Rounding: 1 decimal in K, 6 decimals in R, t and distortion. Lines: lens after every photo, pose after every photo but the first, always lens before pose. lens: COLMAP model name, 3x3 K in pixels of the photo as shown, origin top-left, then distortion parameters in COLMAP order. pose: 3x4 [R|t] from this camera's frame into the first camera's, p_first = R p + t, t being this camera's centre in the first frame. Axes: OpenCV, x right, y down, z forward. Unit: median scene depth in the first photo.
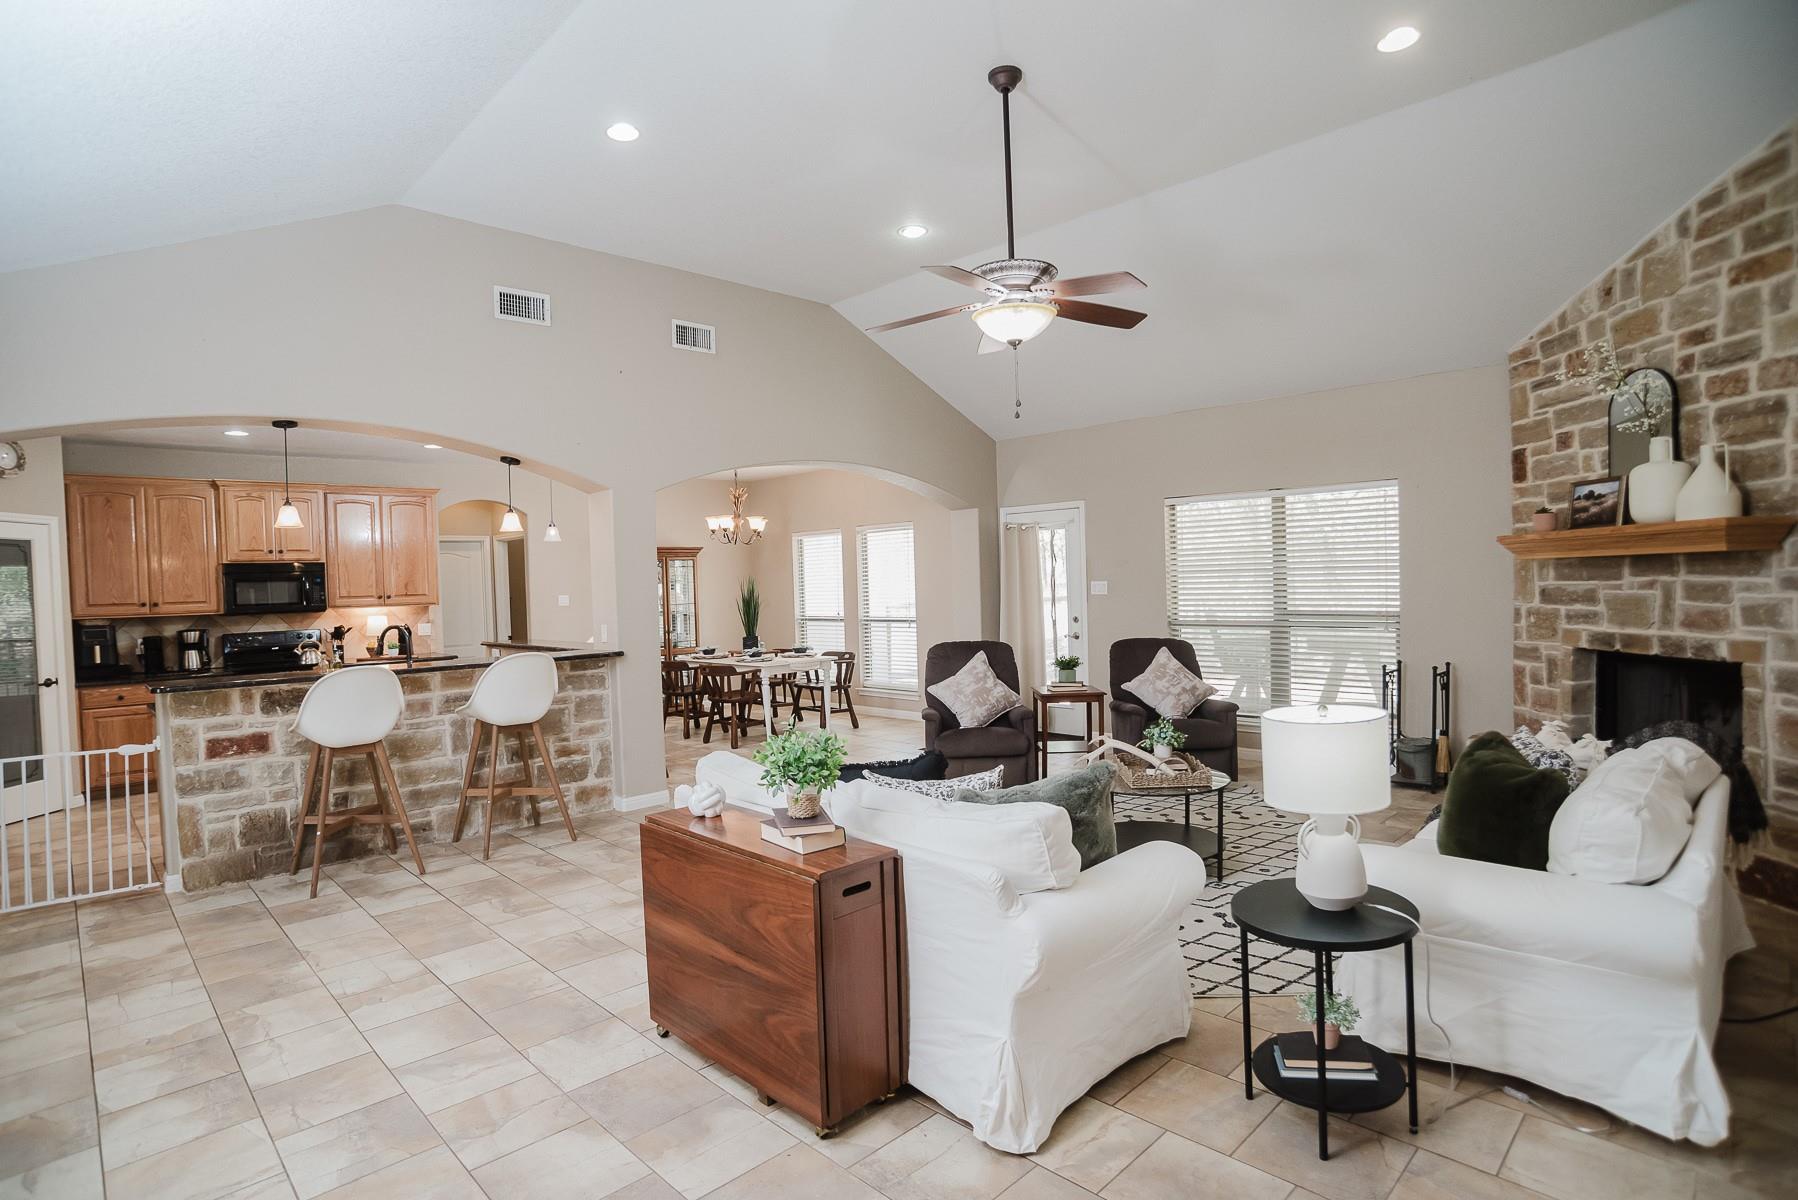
lens RADIAL K [[914.0, 0, 889.9], [0, 914.0, 612.7], [0, 0, 1]] dist [-0.100499, 0.047108]
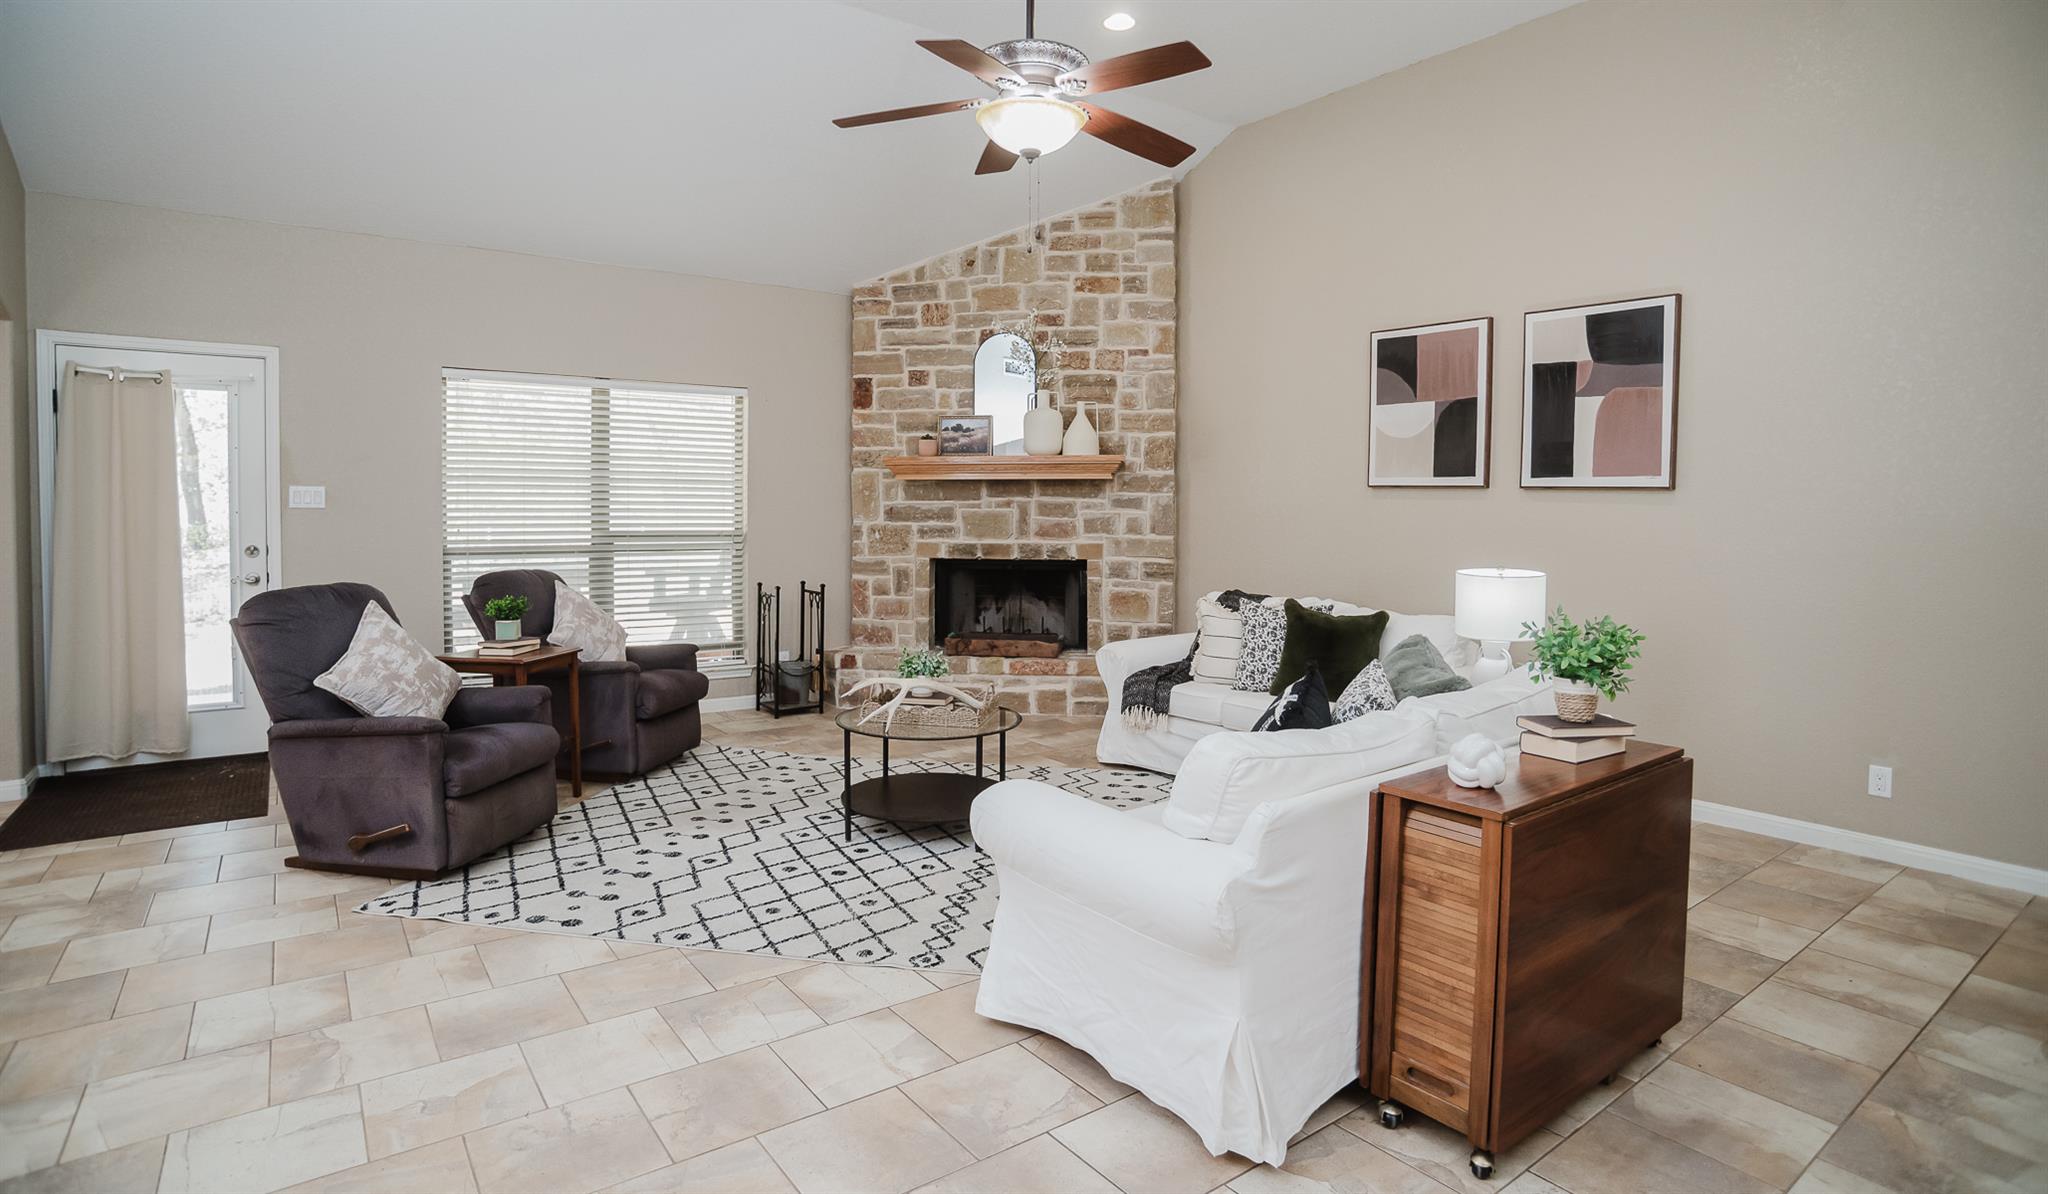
lens RADIAL K [[1037.4, 0, 1011.9], [0, 1037.4, 540.5], [0, 0, 1]] dist [-0.101669, 0.049354]
pose [[0.144592, -0.000224, 0.989491, -0.592291], [0.023868, 0.999710, -0.003261, 0.024873], [-0.989203, 0.024089, 0.144555, 0.743352]]
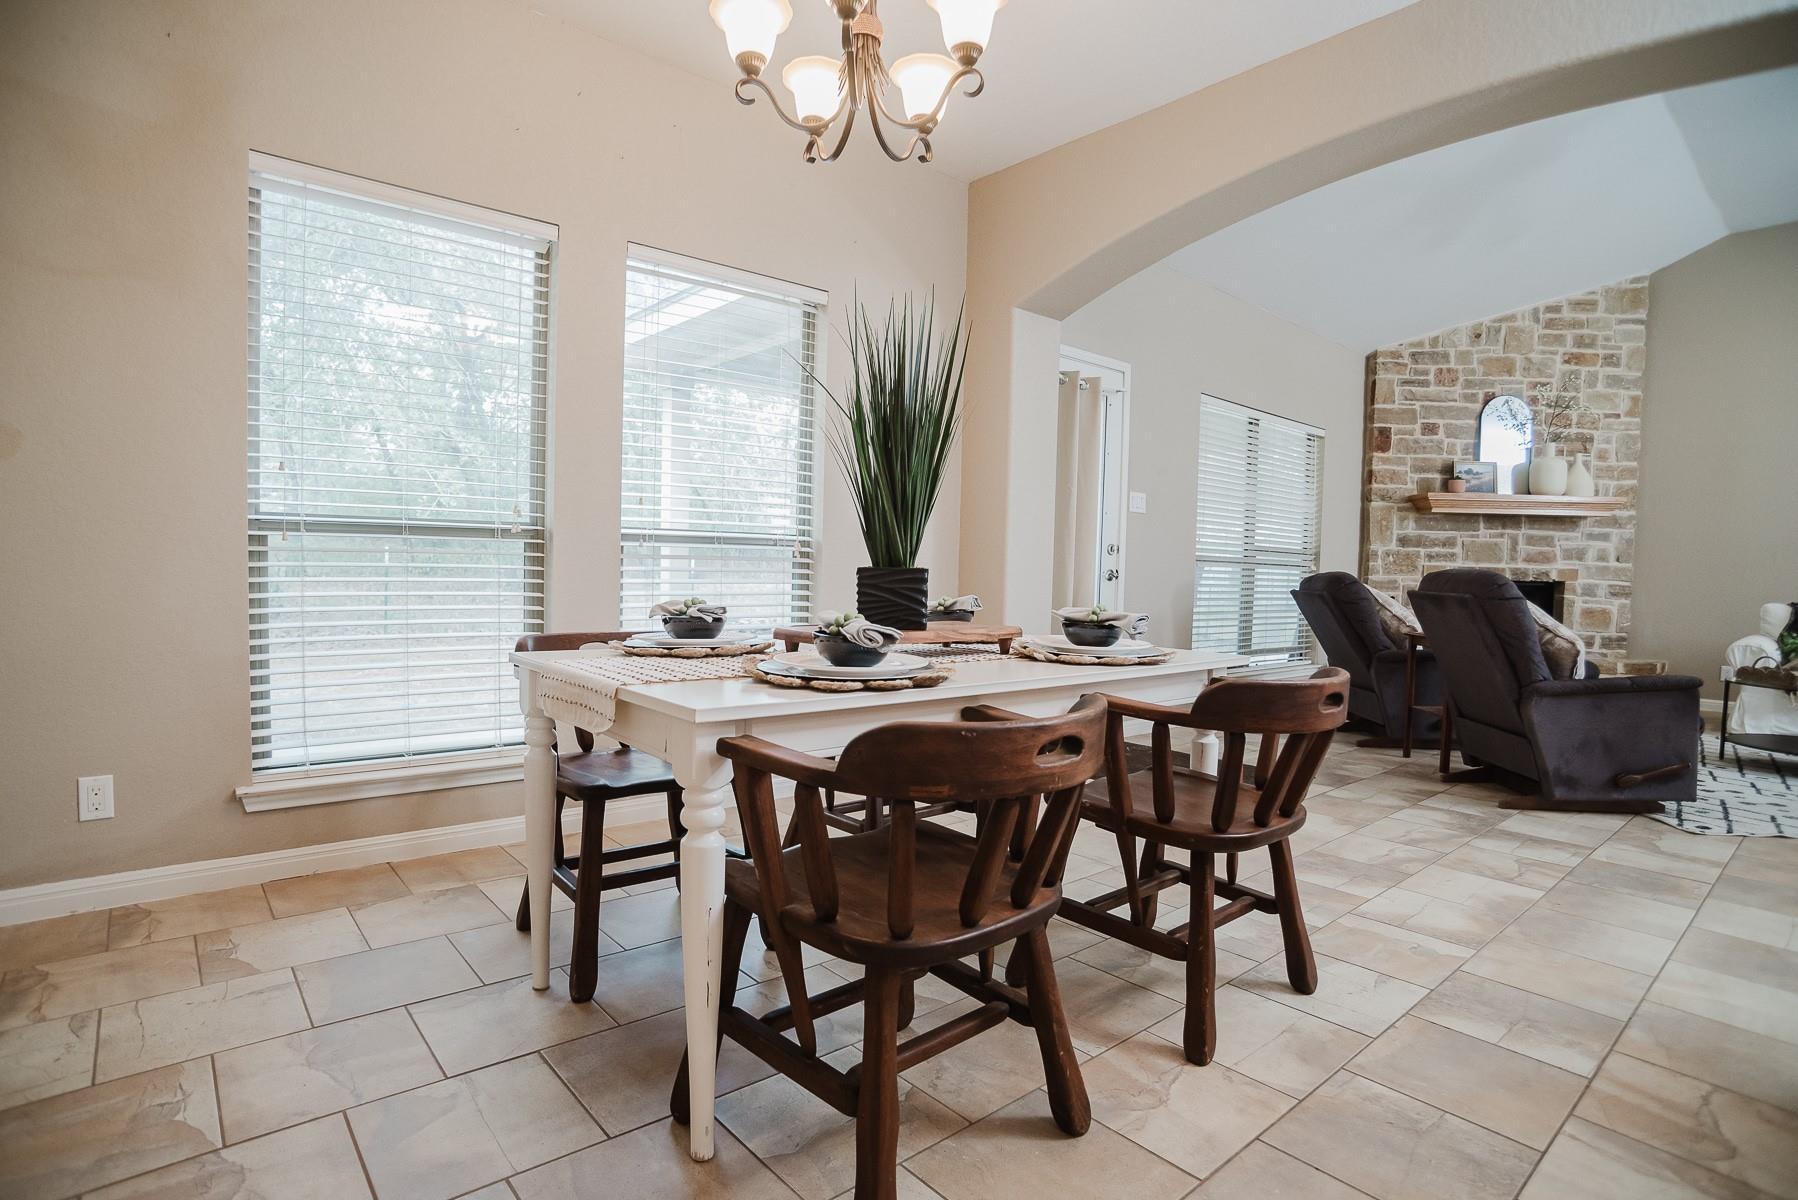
lens RADIAL K [[914.0, 0, 889.9], [0, 914.0, 612.7], [0, 0, 1]] dist [-0.100499, 0.047108]
pose [[0.070310, -0.020653, 0.997311, -0.739547], [0.007686, 0.999767, 0.020162, 0.063345], [-0.997496, 0.006248, 0.070452, 1.894964]]
